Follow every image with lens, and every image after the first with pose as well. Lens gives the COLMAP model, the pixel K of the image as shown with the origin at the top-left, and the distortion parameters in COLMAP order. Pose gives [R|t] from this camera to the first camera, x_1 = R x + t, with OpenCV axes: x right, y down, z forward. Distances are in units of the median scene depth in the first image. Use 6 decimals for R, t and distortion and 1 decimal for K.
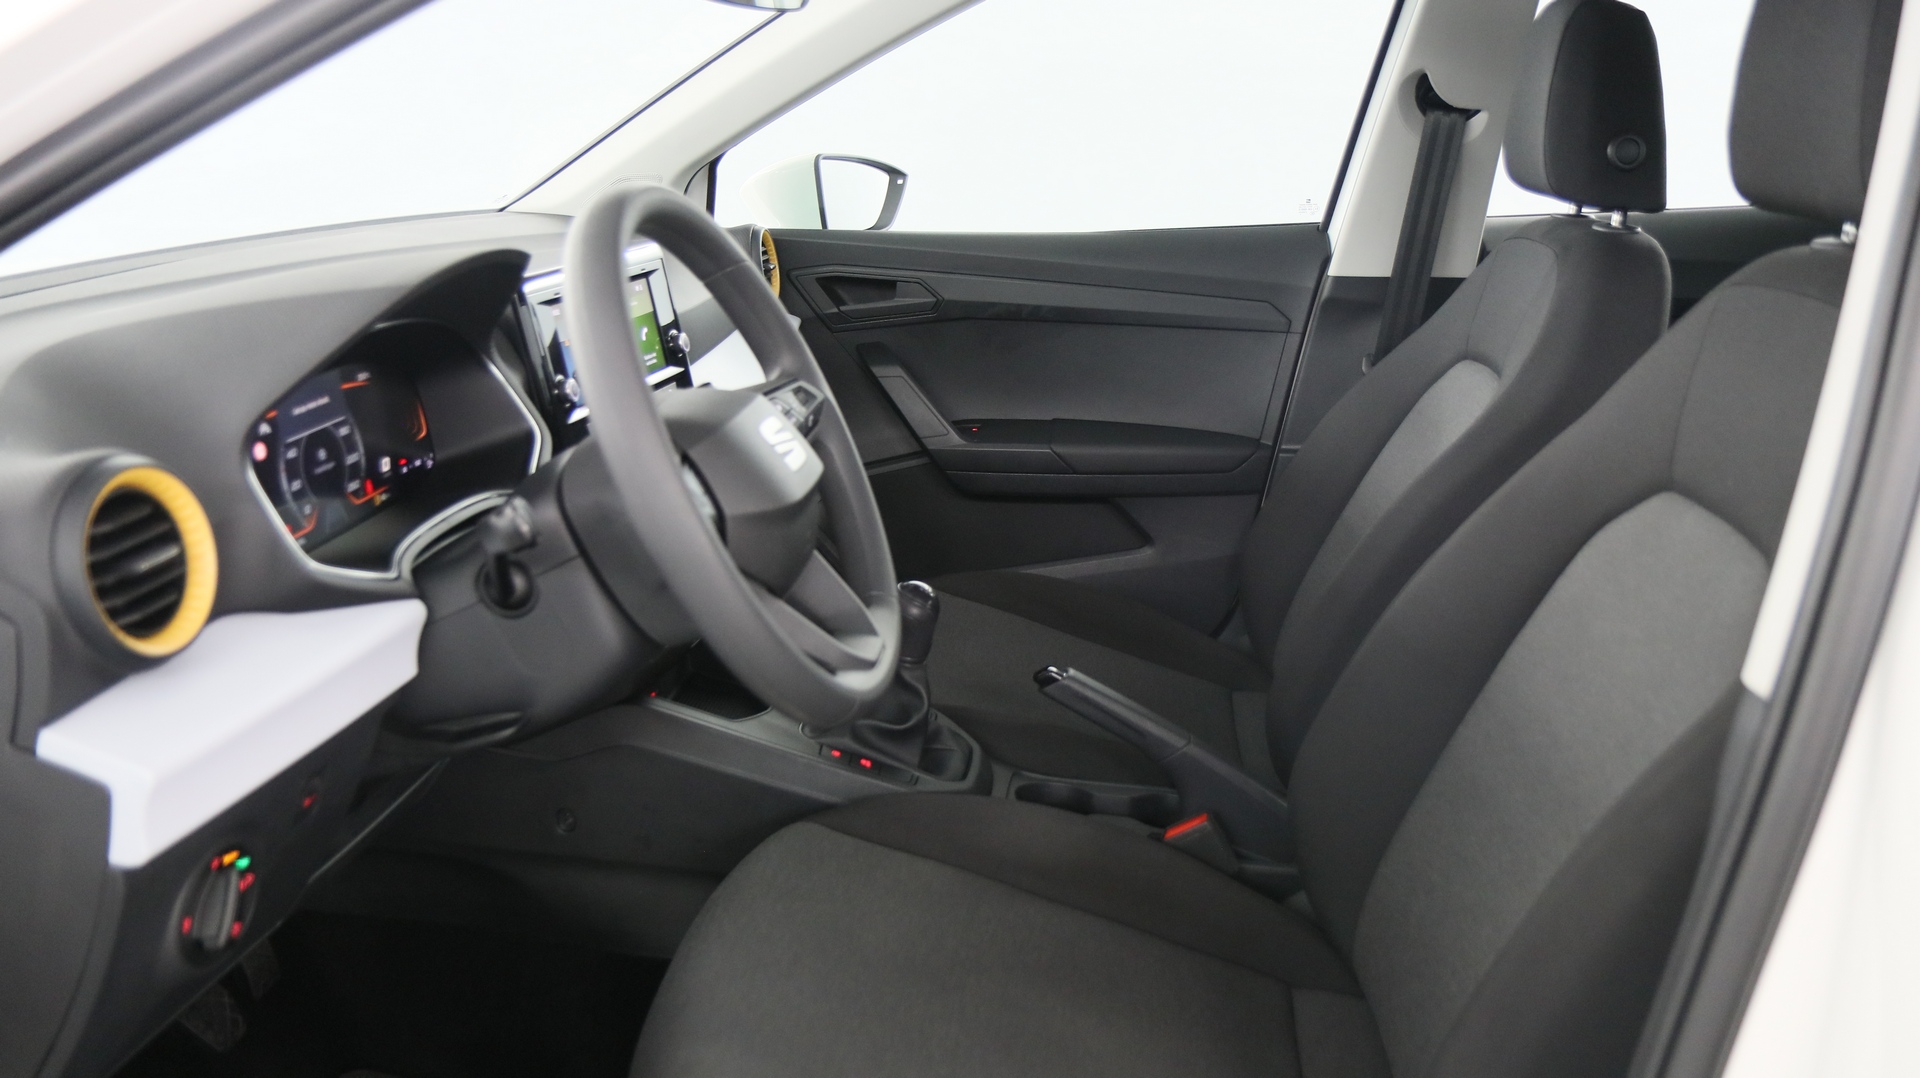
lens RADIAL K [[1467.6, 0, 962.6], [0, 1467.6, 549.9], [0, 0, 1]] dist [-0.039842, 0.037921]
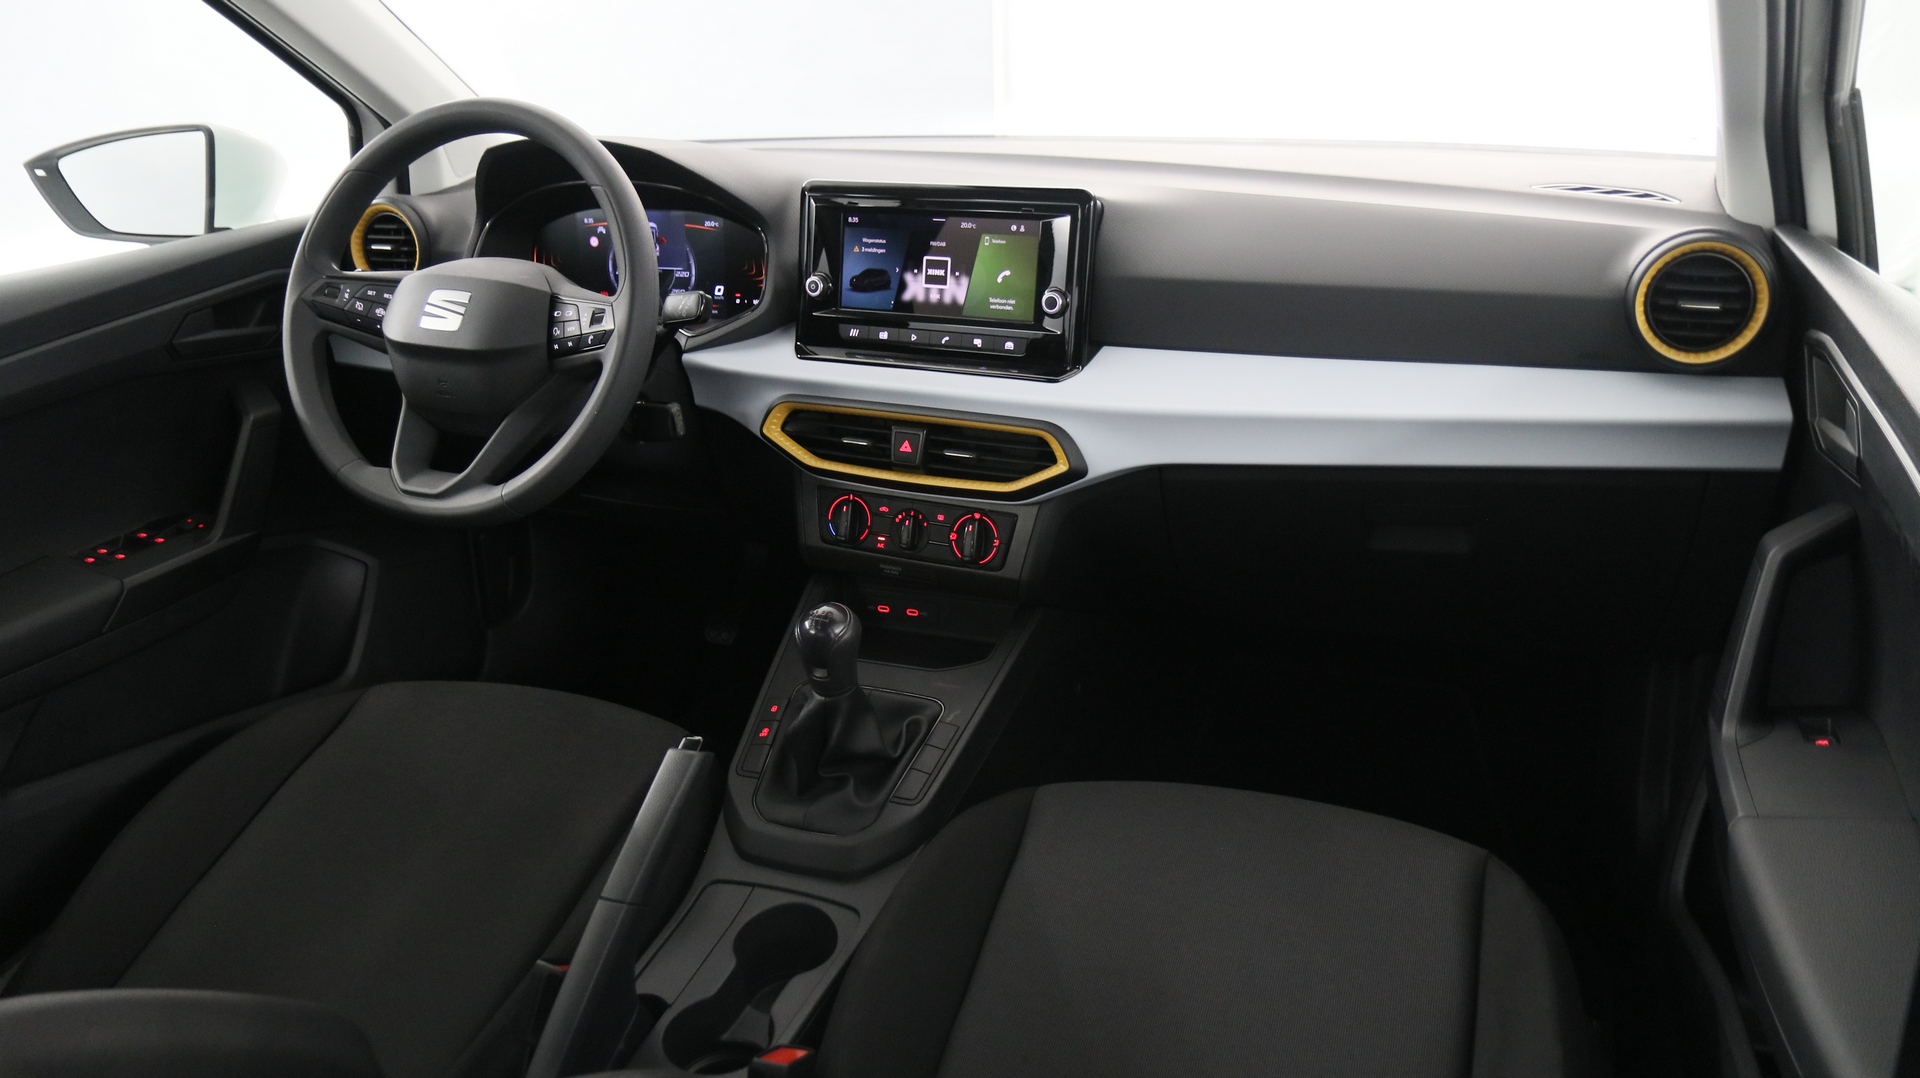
lens RADIAL K [[1467.6, 0, 962.6], [0, 1467.6, 549.9], [0, 0, 1]] dist [-0.039842, 0.037921]
pose [[-0.249143, 0.355275, -0.900948, 0.483860], [-0.261180, 0.871167, 0.415756, -0.262405], [0.932584, 0.338893, -0.124255, 0.798688]]
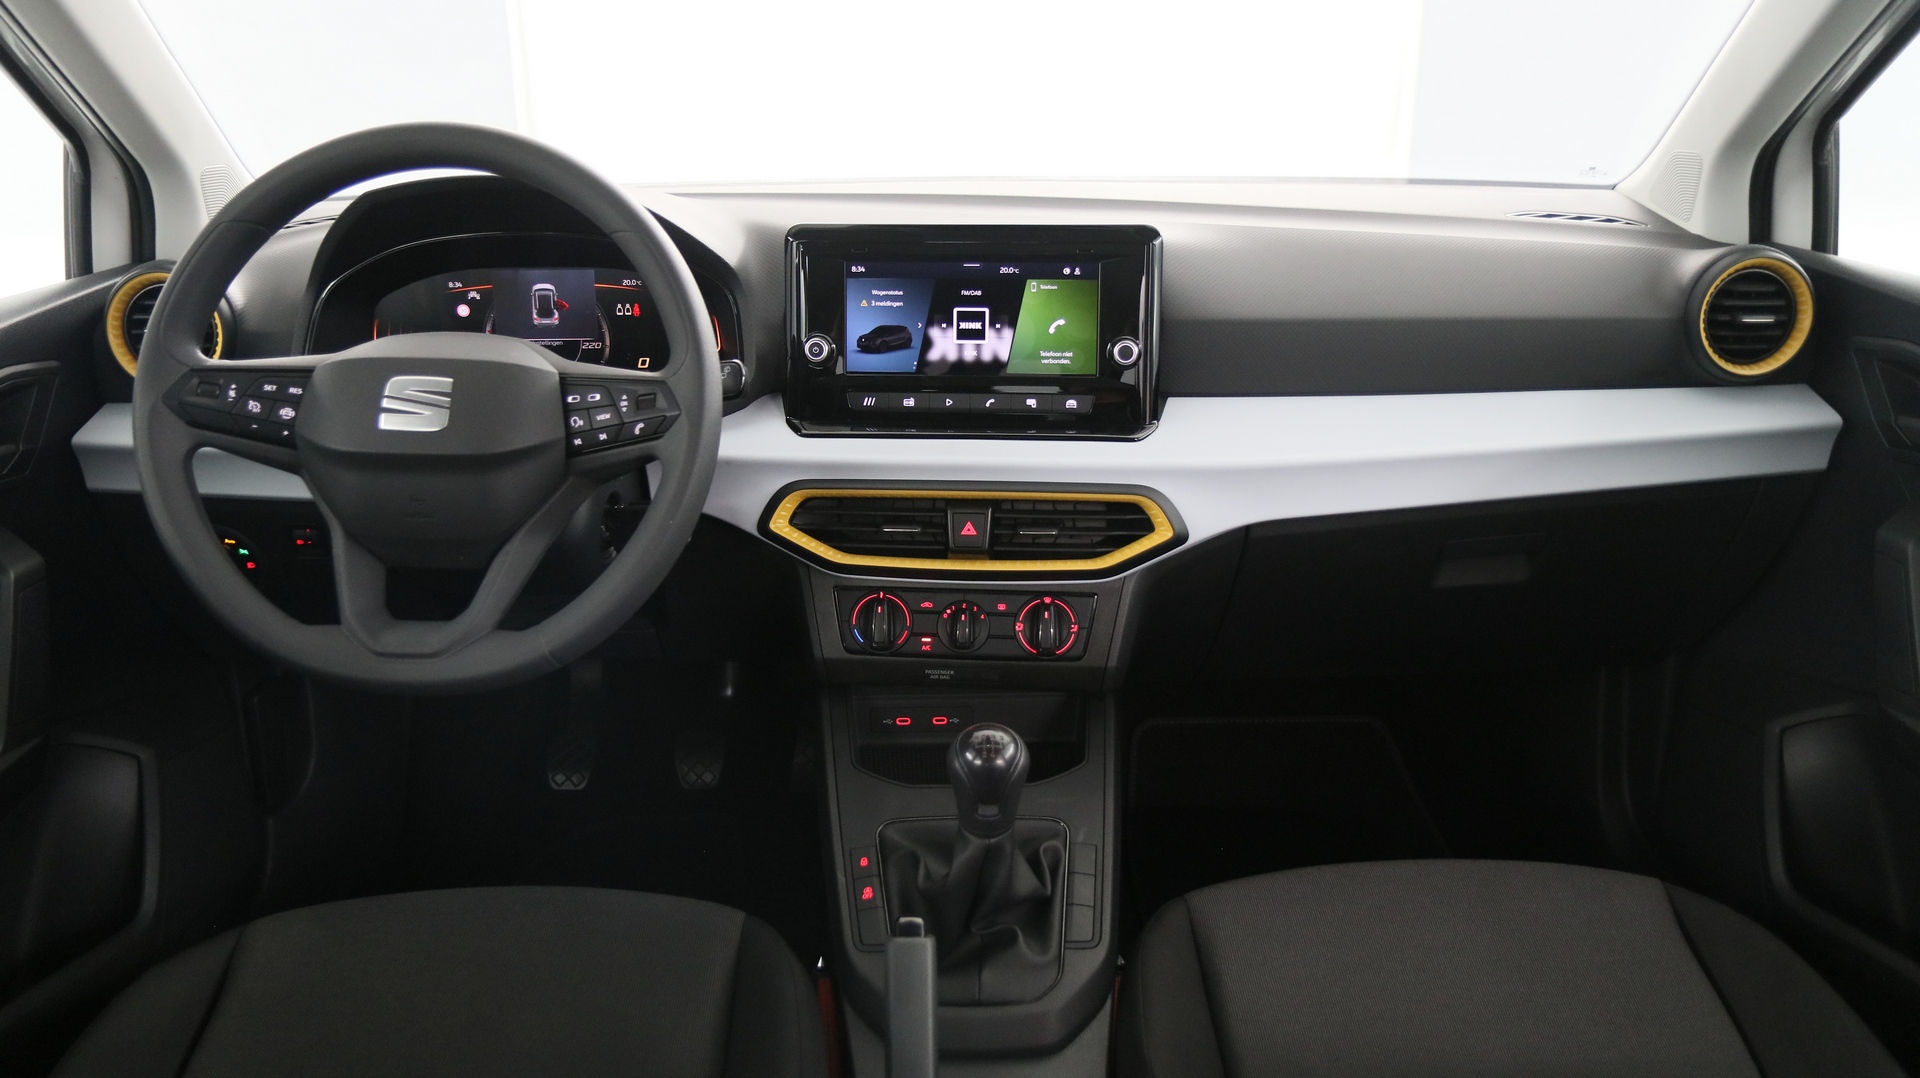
lens RADIAL K [[1467.6, 0, 962.6], [0, 1467.6, 549.9], [0, 0, 1]] dist [-0.039842, 0.037921]
pose [[0.122564, 0.324660, -0.937856, 0.410500], [-0.288645, 0.915792, 0.279300, -0.171558], [0.949559, 0.236475, 0.205955, 0.561294]]
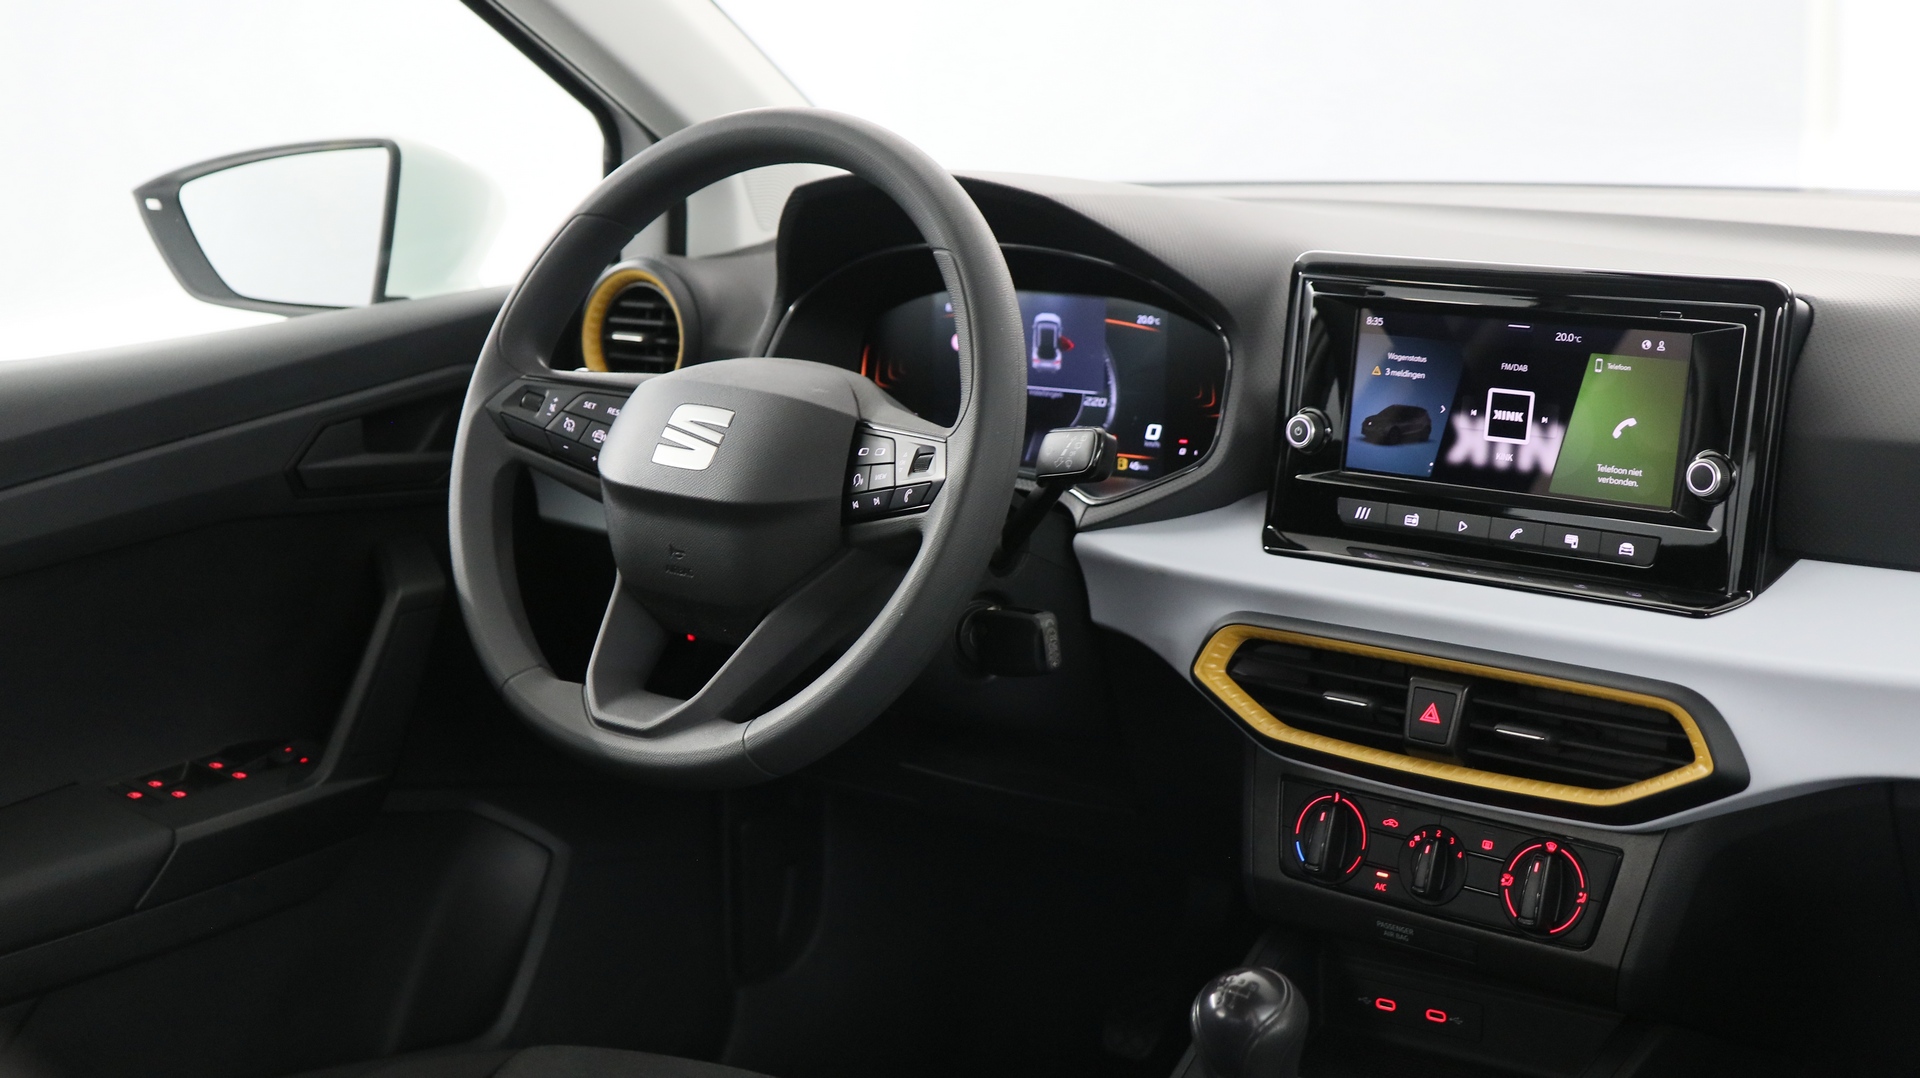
lens RADIAL K [[2784.3, 0, 960.0], [0, 2784.3, 539.0], [0, 0, 1]] dist [-0.007697, 0.076851]
pose [[-0.511990, 0.197616, -0.835951, 0.528130], [-0.224745, 0.908461, 0.352405, -0.286690], [0.829069, 0.368303, -0.420710, 0.860513]]
